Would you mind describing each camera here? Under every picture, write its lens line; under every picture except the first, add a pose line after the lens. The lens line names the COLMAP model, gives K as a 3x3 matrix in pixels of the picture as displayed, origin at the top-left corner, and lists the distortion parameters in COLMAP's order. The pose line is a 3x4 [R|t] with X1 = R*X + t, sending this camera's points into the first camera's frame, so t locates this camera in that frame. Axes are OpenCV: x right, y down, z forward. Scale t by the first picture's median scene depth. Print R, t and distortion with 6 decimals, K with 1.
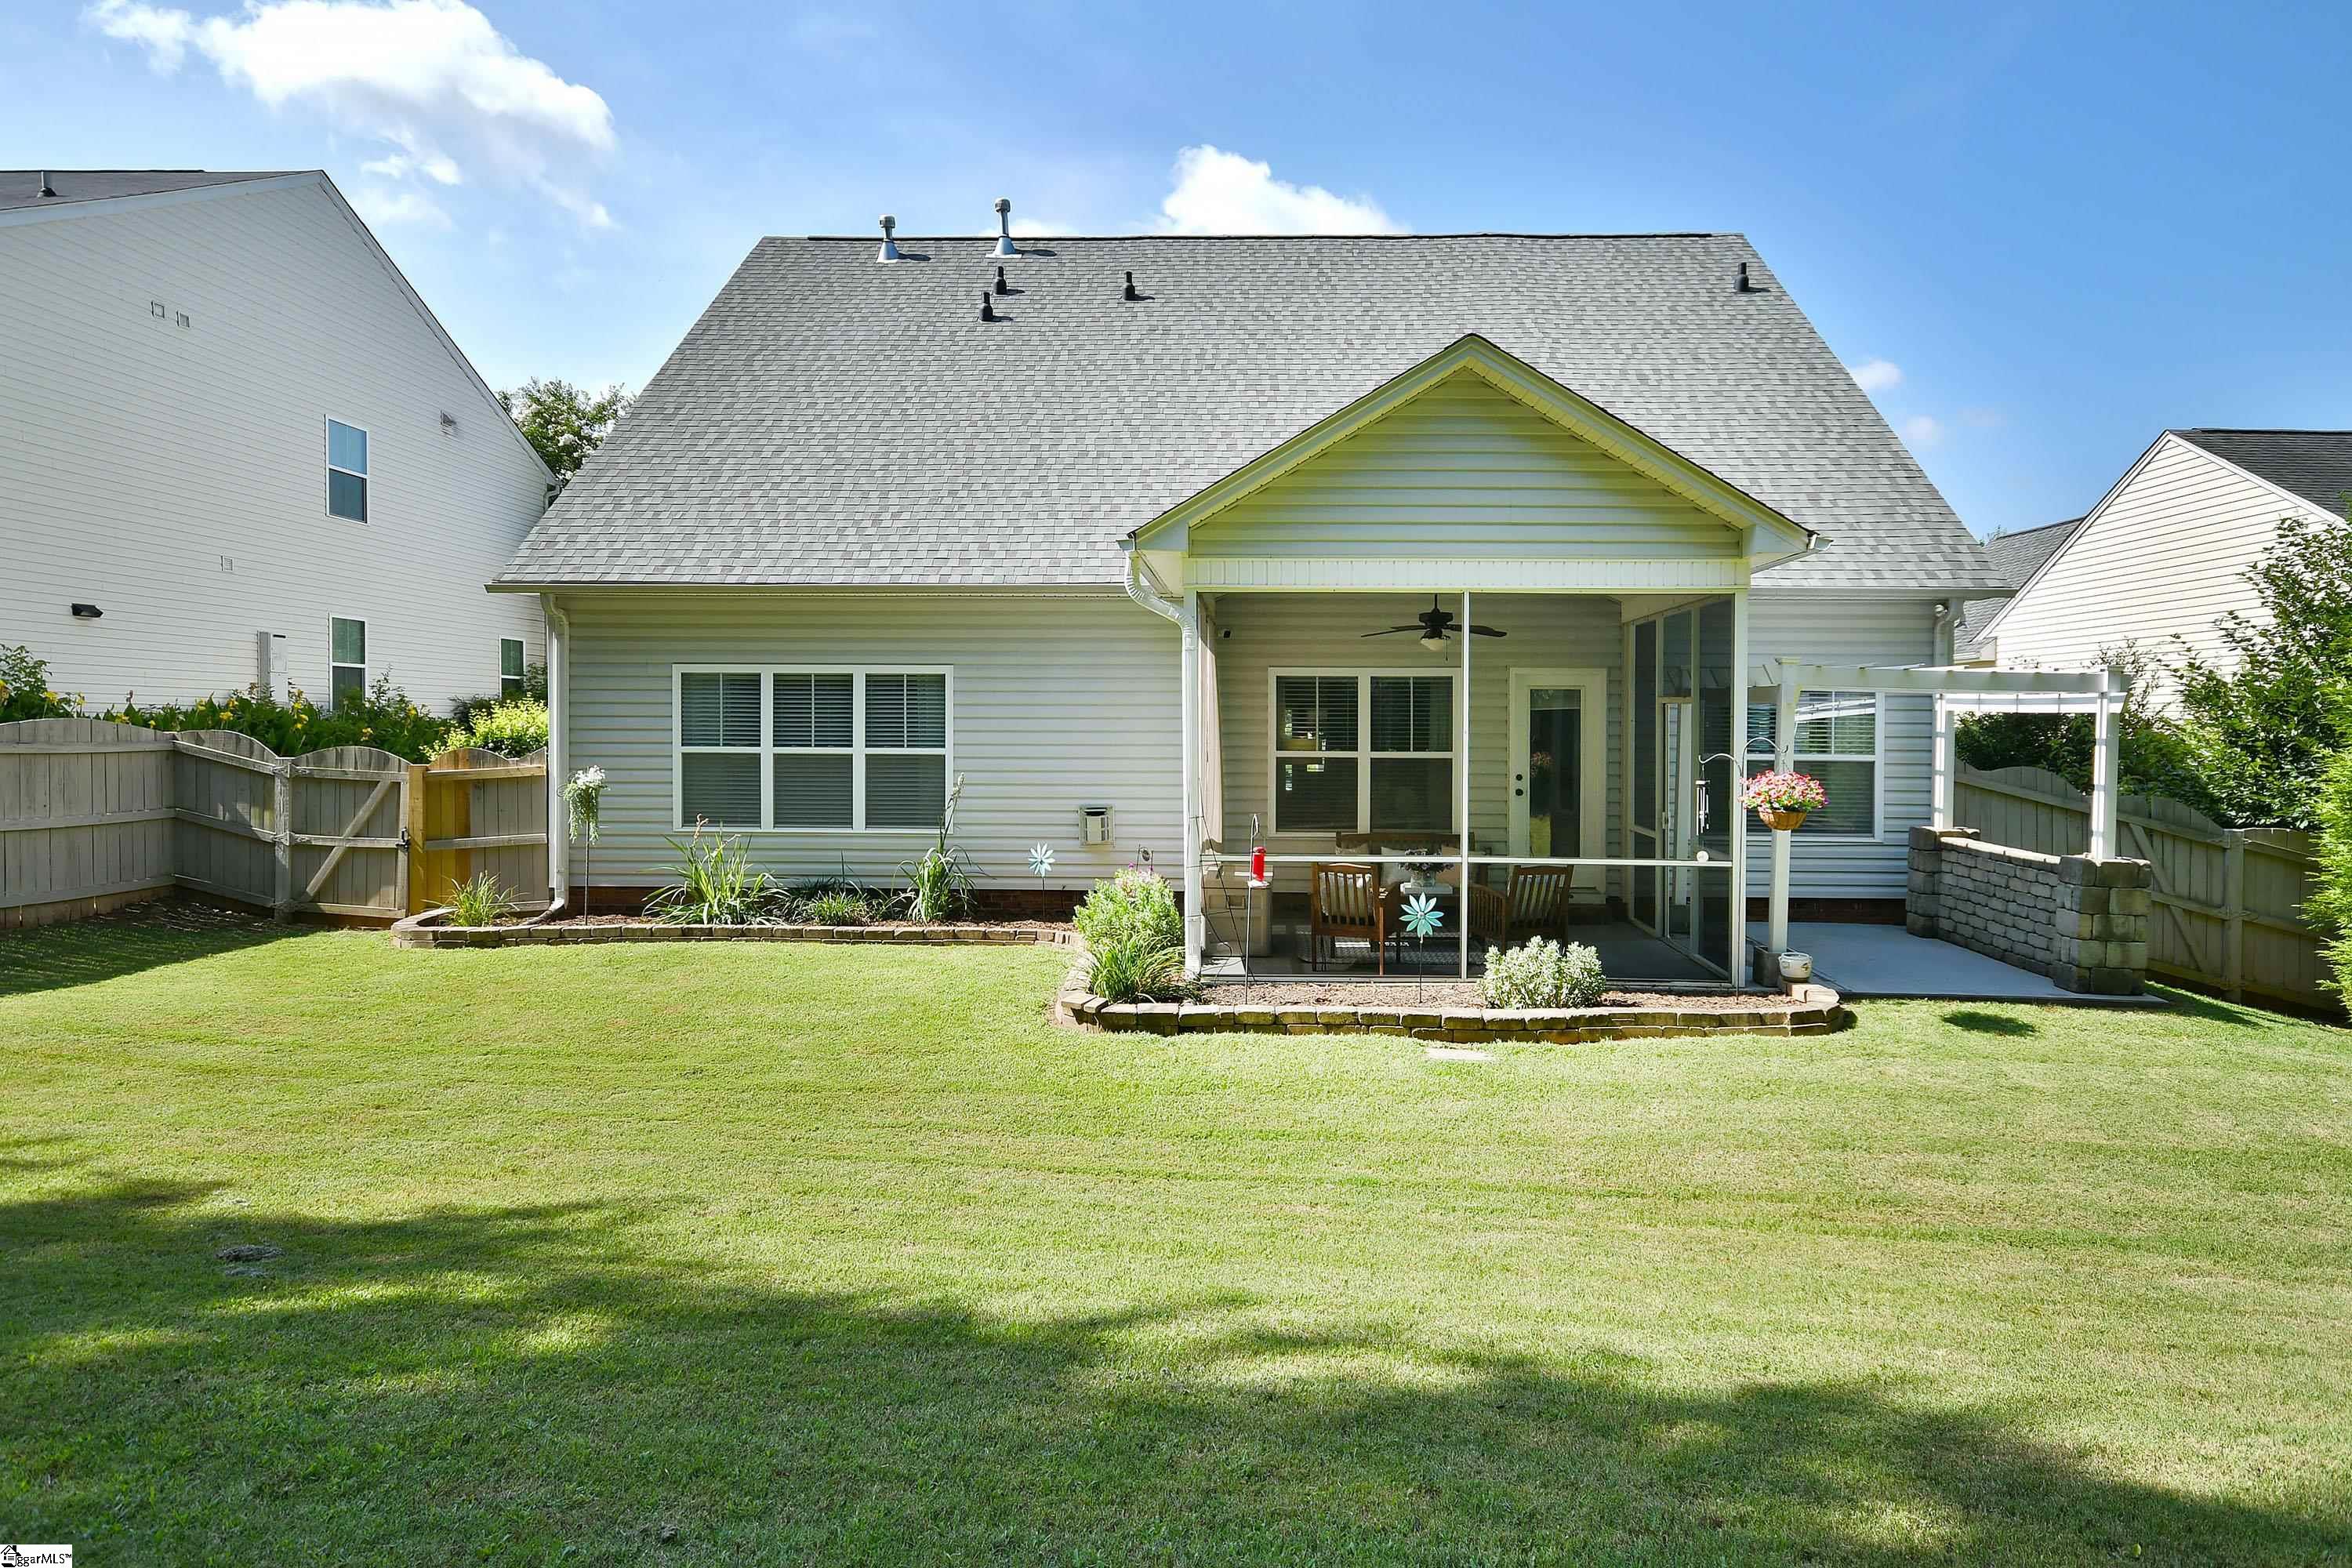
lens RADIAL K [[1225.1, 0, 1178.9], [0, 1225.1, 730.1], [0, 0, 1]] dist [-0.002775, -0.000122]
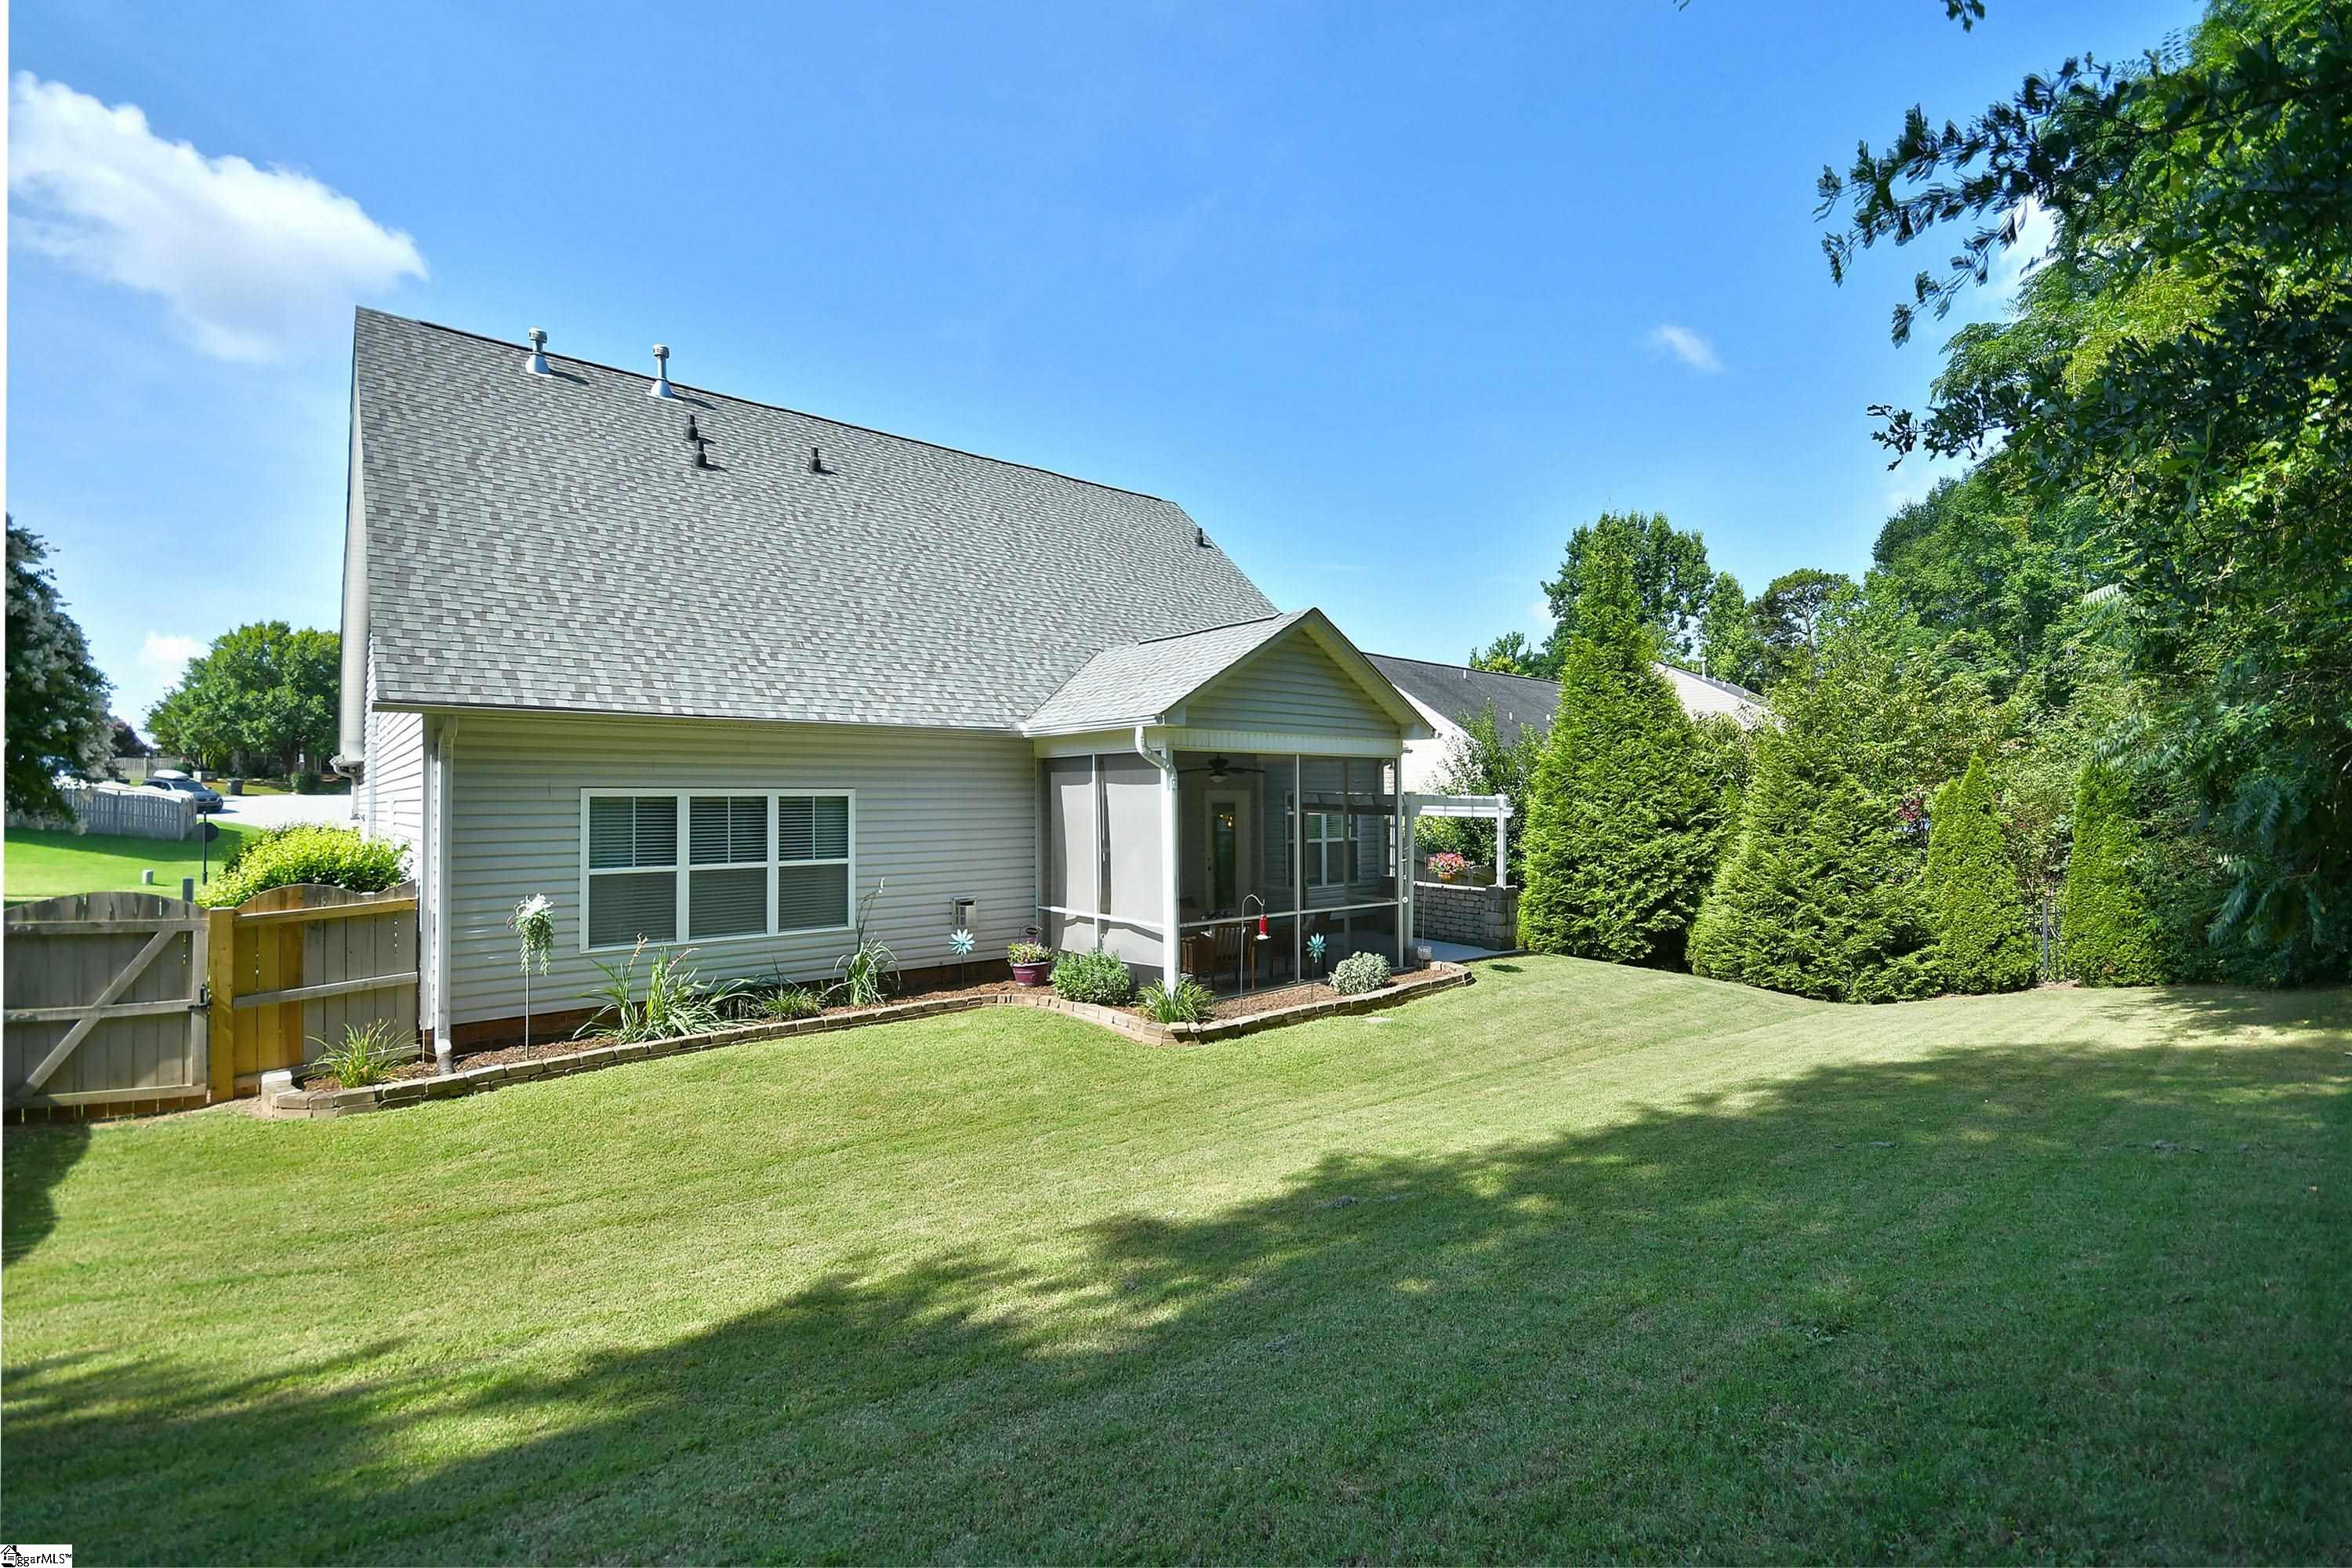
lens RADIAL K [[1033.8, 0, 1169.6], [0, 1033.8, 766.8], [0, 0, 1]] dist [0.022543, -0.021321]
pose [[0.746791, 0.009706, 0.664988, -0.622157], [0.012968, 0.999491, -0.029151, -0.040174], [-0.664933, 0.030394, 0.746285, 0.032899]]
